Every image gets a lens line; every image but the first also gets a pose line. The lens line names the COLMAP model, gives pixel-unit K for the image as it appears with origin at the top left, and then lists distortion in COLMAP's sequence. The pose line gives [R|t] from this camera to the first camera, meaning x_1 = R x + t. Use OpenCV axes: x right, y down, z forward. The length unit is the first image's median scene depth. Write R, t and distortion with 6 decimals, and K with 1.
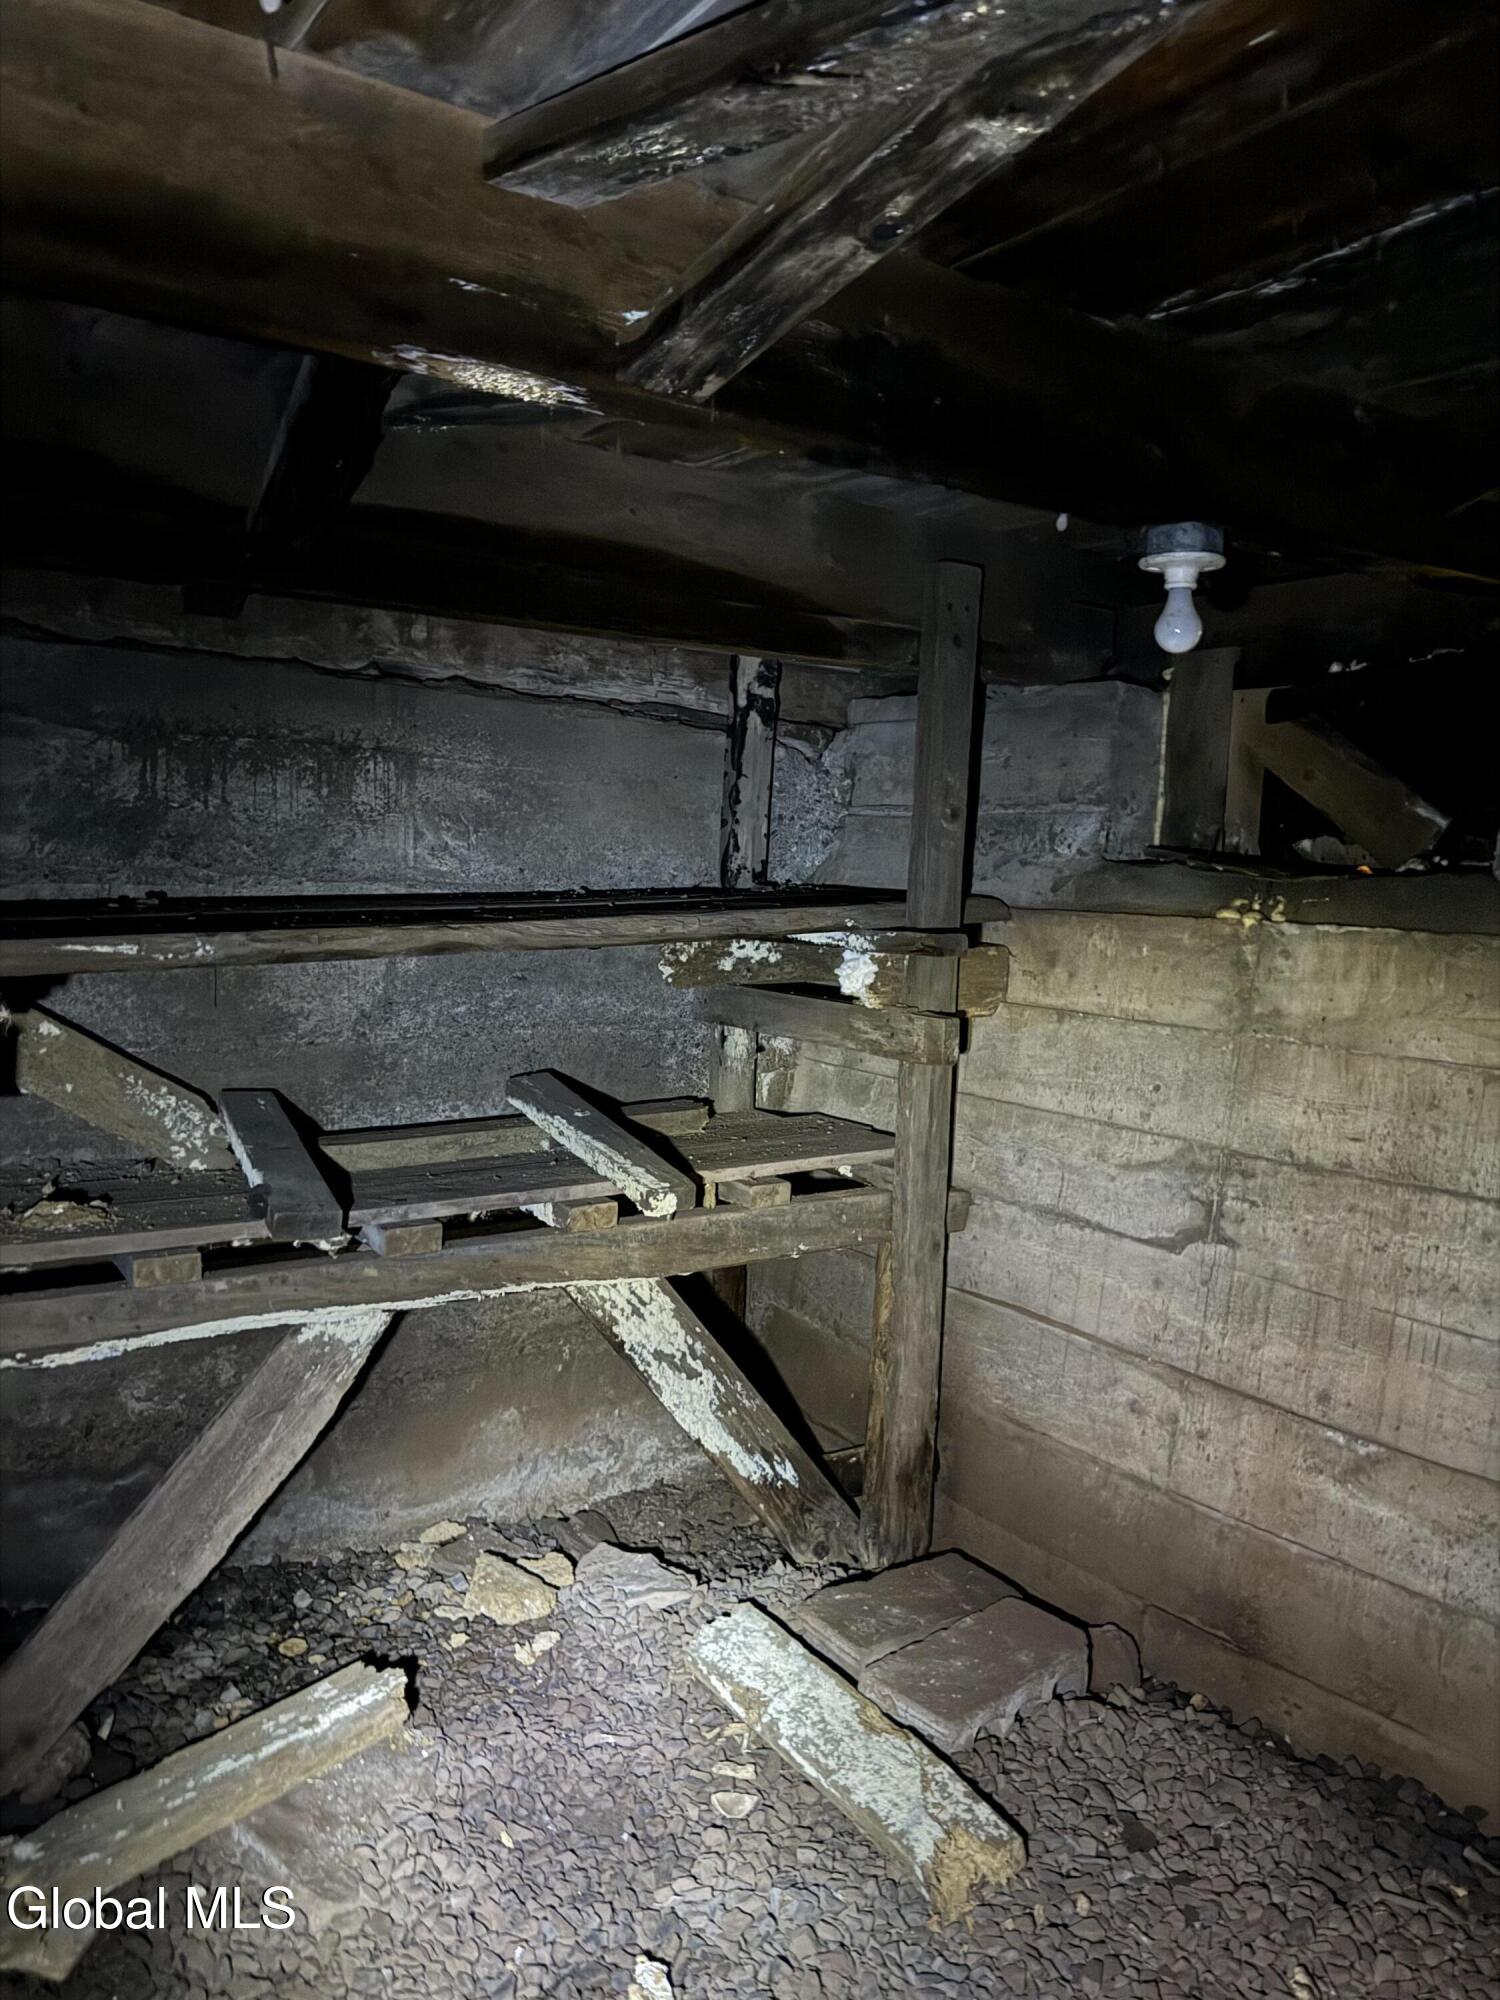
lens RADIAL K [[1430.0, 0, 750.0], [0, 1430.0, 1000.0], [0, 0, 1]] dist [0.077528, -0.106286]
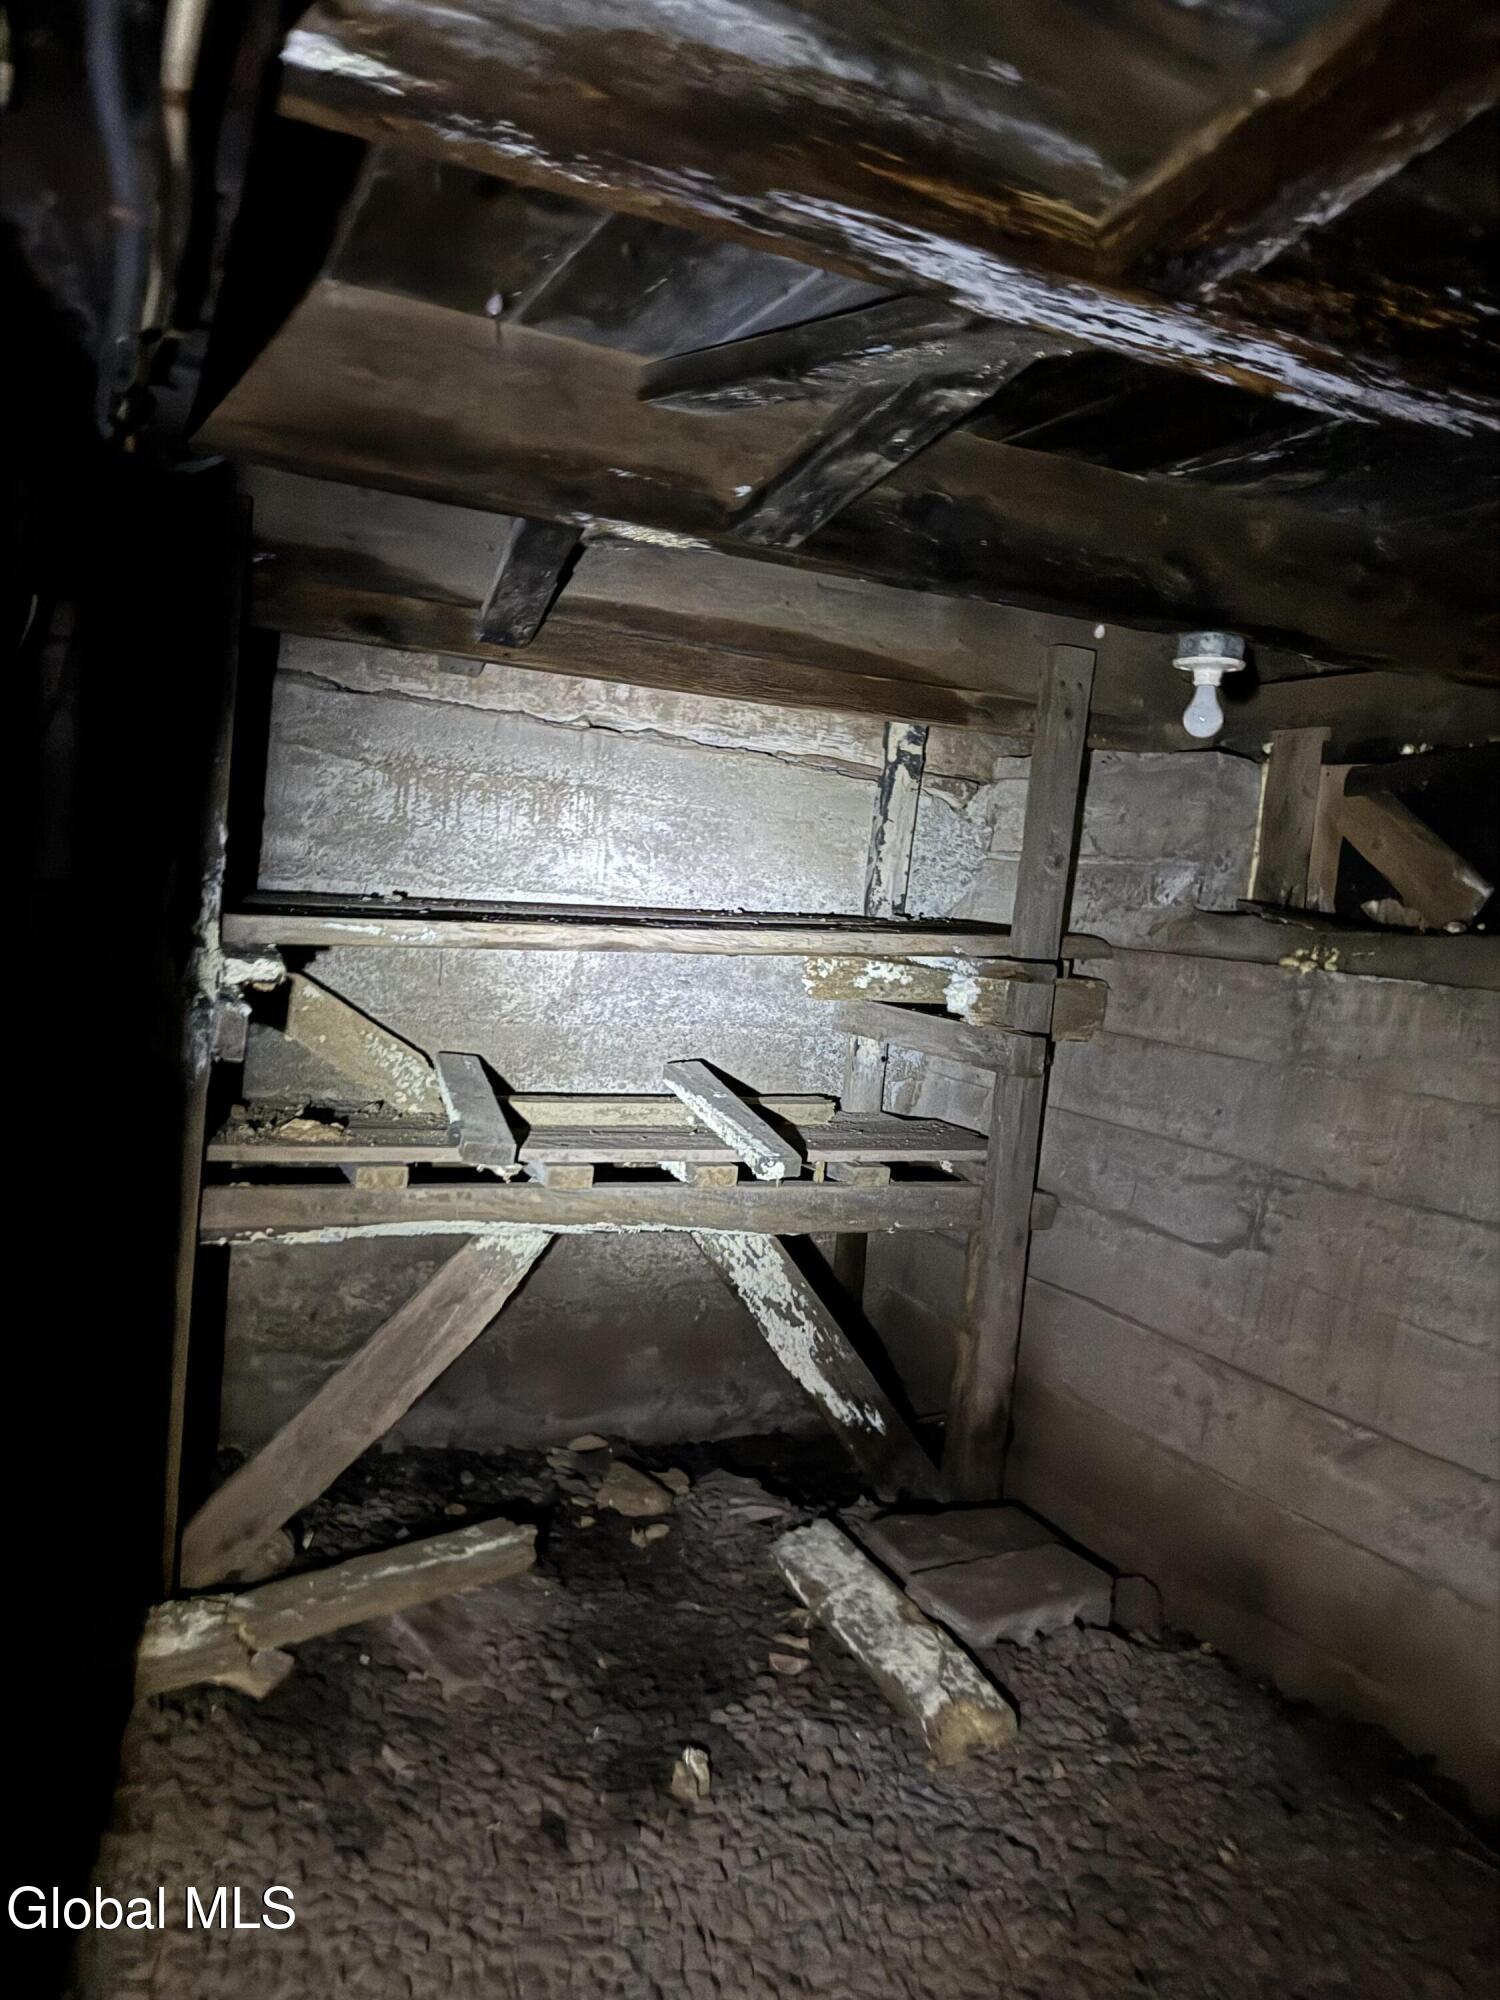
lens RADIAL K [[1435.3, 0, 745.1], [0, 1435.3, 995.3], [0, 0, 1]] dist [0.116301, -0.201304]
pose [[0.984367, 0.066613, -0.163049, 0.098502], [-0.071485, 0.997148, -0.024193, 0.024928], [0.160972, 0.035470, 0.986321, -0.194772]]
